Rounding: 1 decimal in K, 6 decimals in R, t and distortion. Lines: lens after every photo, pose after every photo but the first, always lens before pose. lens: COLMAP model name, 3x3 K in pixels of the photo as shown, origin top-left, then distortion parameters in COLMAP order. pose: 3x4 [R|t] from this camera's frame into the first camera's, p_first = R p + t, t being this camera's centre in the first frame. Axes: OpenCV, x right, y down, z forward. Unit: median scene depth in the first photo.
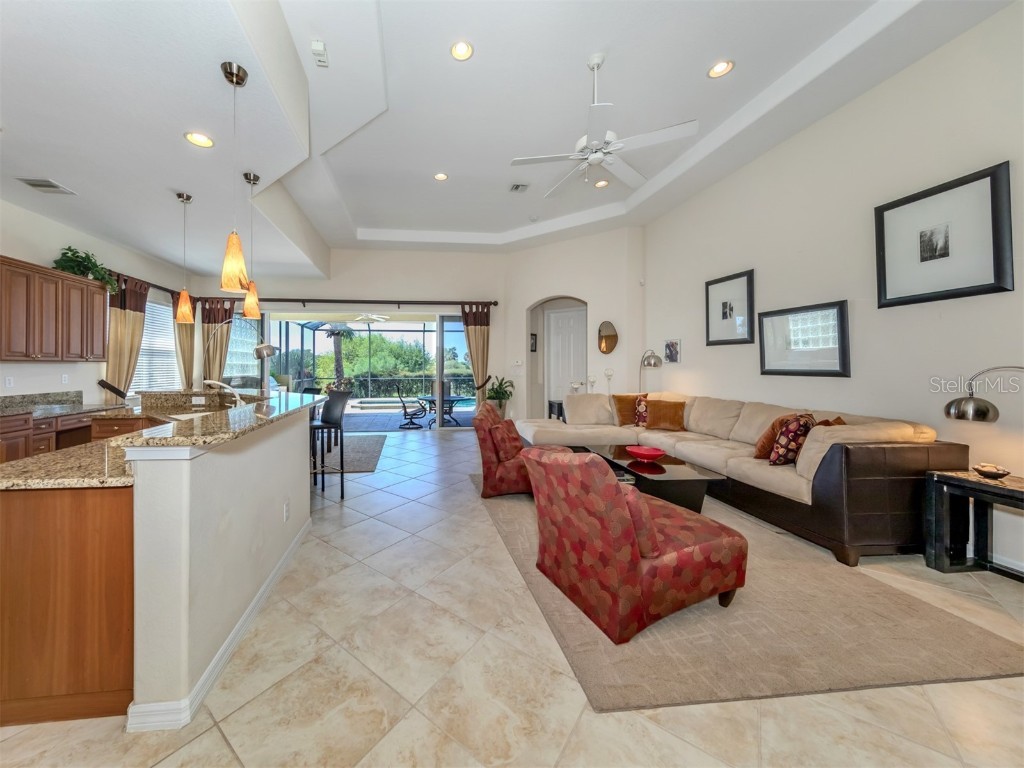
lens RADIAL K [[370.7, 0, 446.6], [0, 370.7, 367.2], [0, 0, 1]] dist [0.007233, -0.000365]
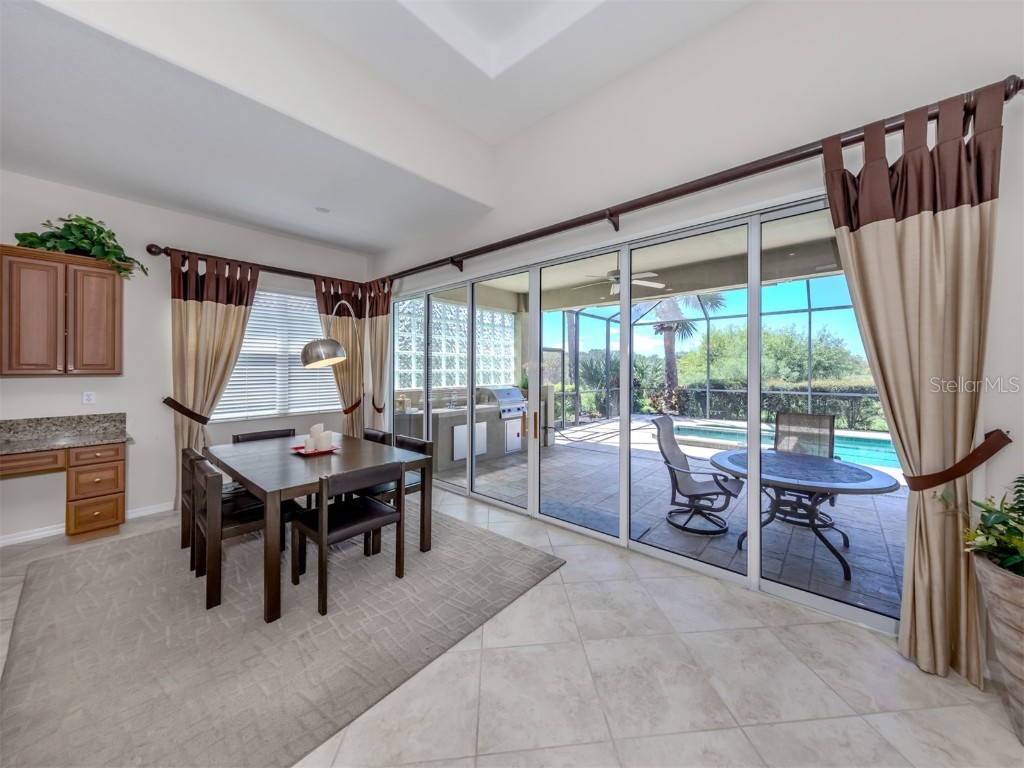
lens RADIAL K [[370.7, 0, 532.5], [0, 370.7, 370.3], [0, 0, 1]] dist [0.007233, -0.000365]
pose [[0.712863, -0.001438, -0.701301, 0.126345], [0.001957, 0.999998, -0.000061, -0.021439], [0.701300, -0.001330, 0.712865, 1.080407]]
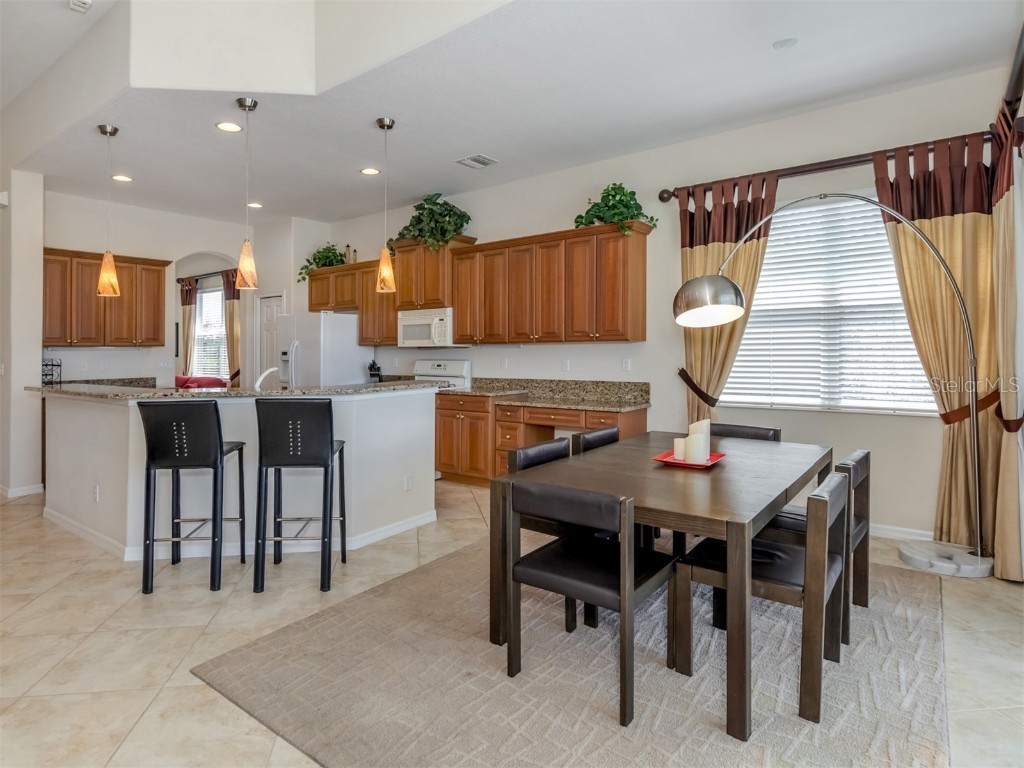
lens RADIAL K [[572.7, 0, 471.7], [0, 572.7, 349.8], [0, 0, 1]] dist [0.007718, -0.000139]
pose [[-0.692298, 0.008944, -0.721556, -0.000848], [0.009291, 0.999951, 0.003481, -0.004896], [0.721552, -0.004294, -0.692347, 1.549566]]
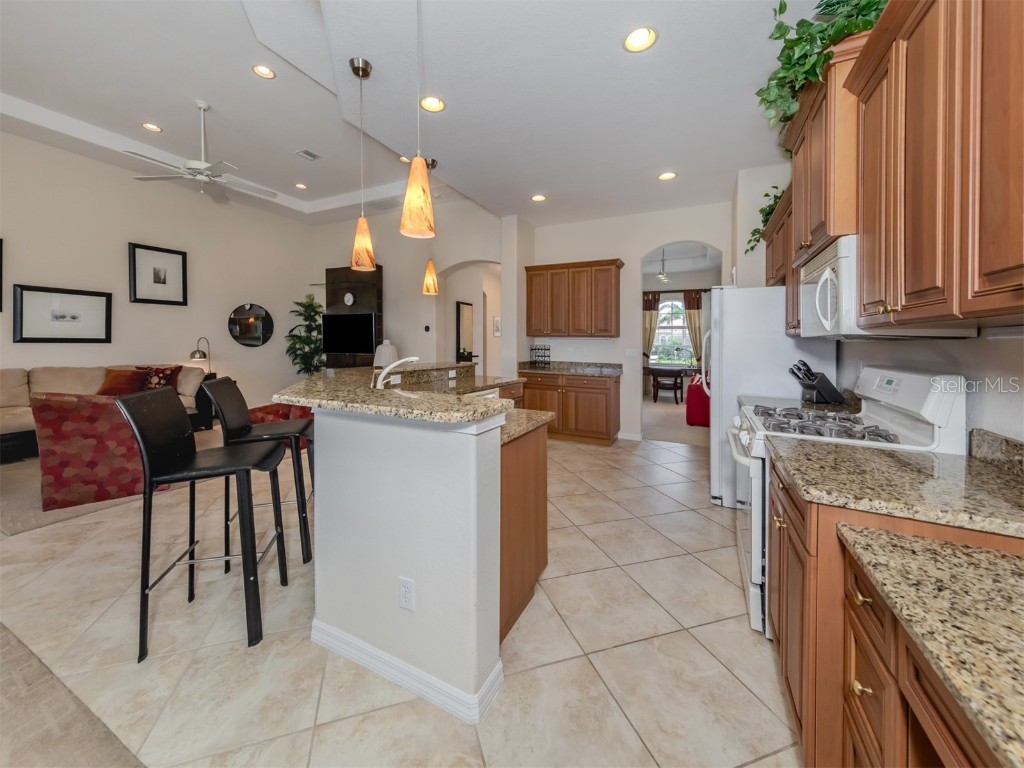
lens RADIAL K [[386.8, 0, 501.2], [0, 386.8, 344.5], [0, 0, 1]] dist [0.006389, -0.000311]
pose [[-0.848261, -0.015068, 0.529364, -0.816479], [-0.010867, 0.999880, 0.011046, -0.001750], [-0.529467, 0.003617, -0.848323, 1.073892]]
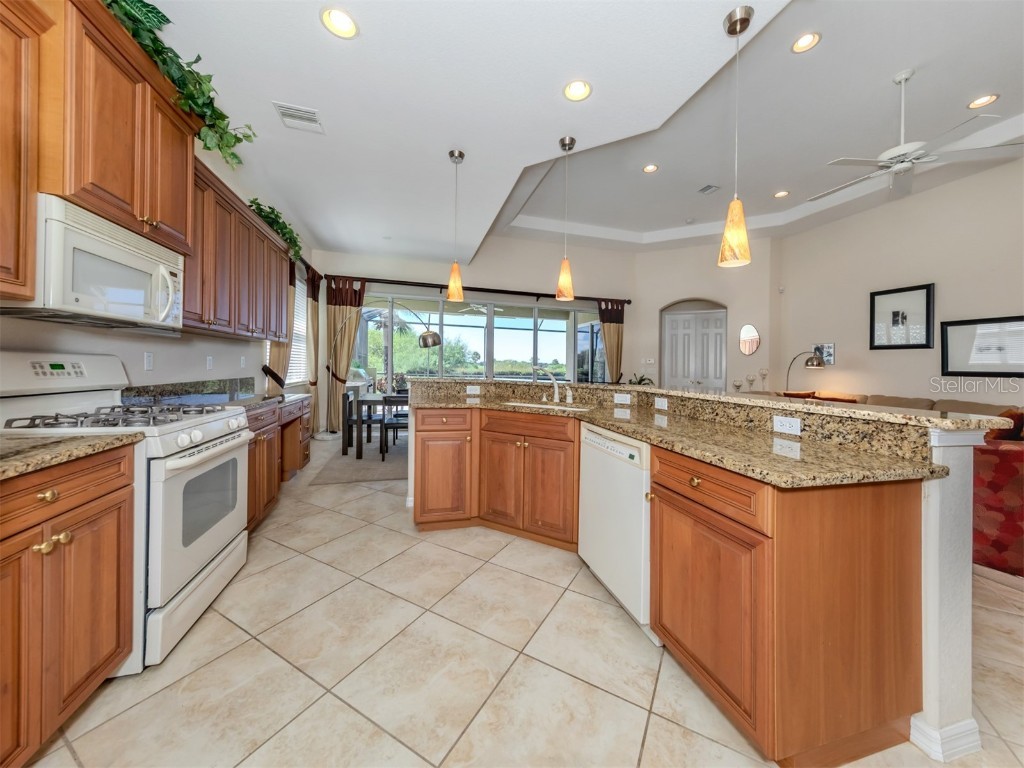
lens RADIAL K [[370.7, 0, 514.4], [0, 370.7, 370.0], [0, 0, 1]] dist [0.007233, -0.000365]
pose [[0.982048, 0.024982, 0.186969, -0.589693], [-0.026357, 0.999641, 0.004870, 0.028028], [-0.186780, -0.009711, 0.982354, 0.100567]]
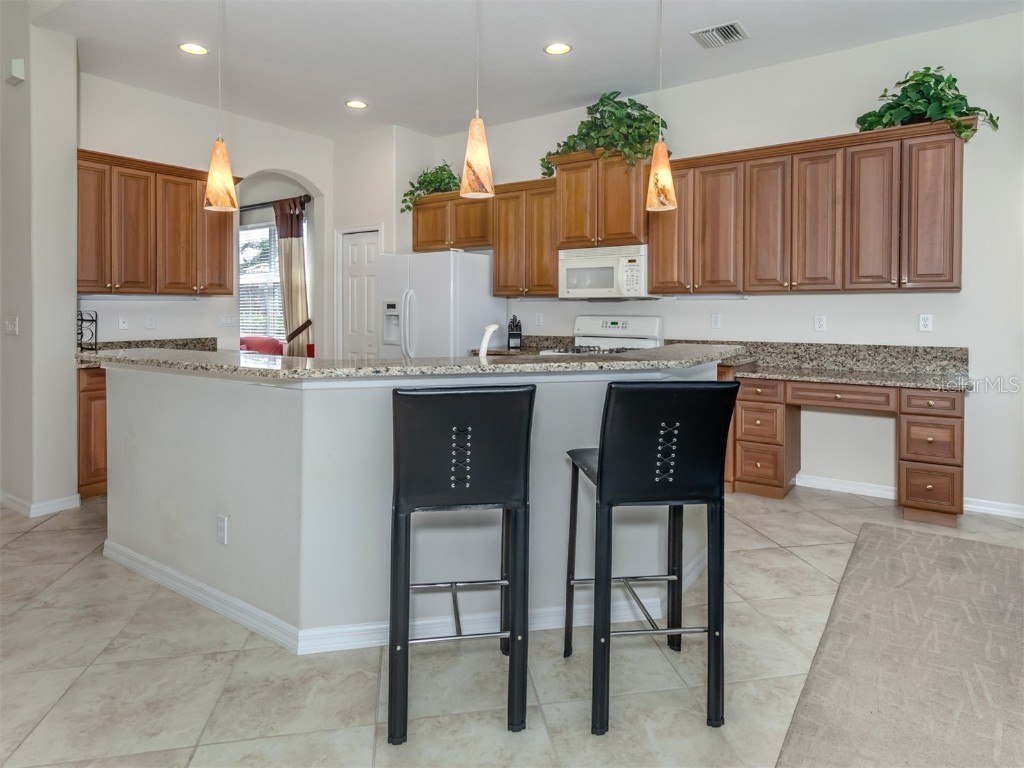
lens RADIAL K [[617.6, 0, 512.1], [0, 617.6, 312.6], [0, 0, 1]] dist [0.001668, 0.004066]
pose [[-0.645298, 0.011491, -0.763844, 0.026340], [0.003084, 0.999918, 0.012437, 0.003740], [0.763925, 0.005670, -0.645280, 1.110187]]
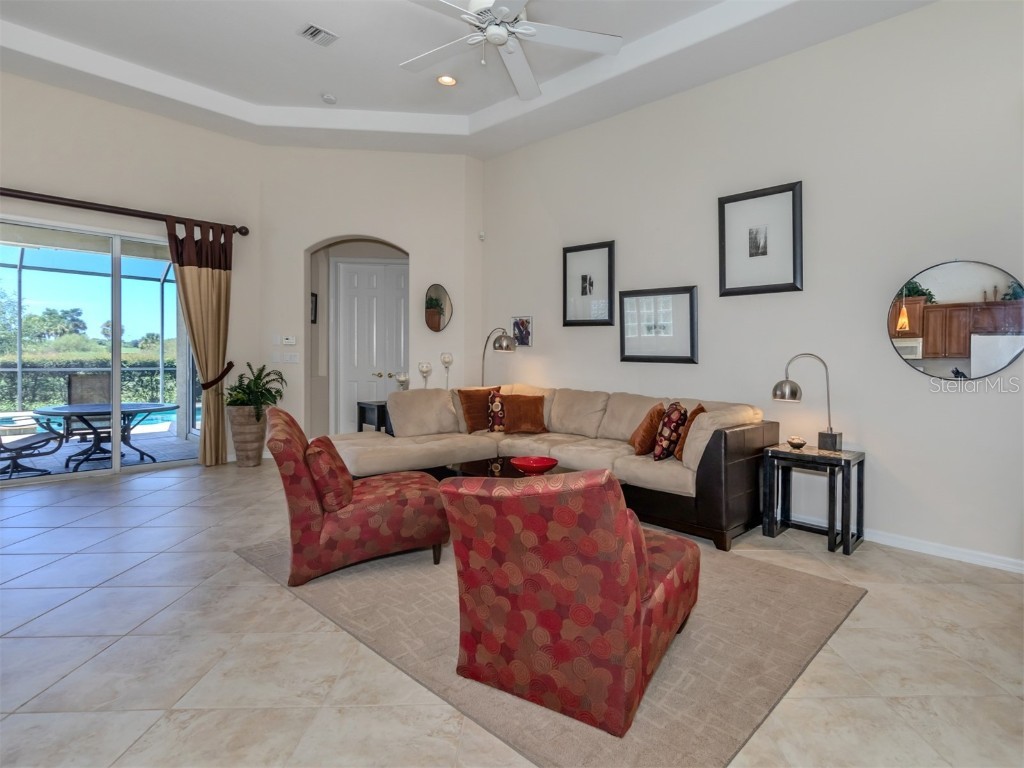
lens RADIAL K [[546.1, 0, 567.7], [0, 546.1, 364.1], [0, 0, 1]] dist [0.015947, -0.004137]
pose [[0.729186, 0.004681, 0.684299, -0.121254], [-0.017521, 0.999776, 0.011832, 0.011735], [-0.684091, -0.020617, 0.729105, 0.121789]]
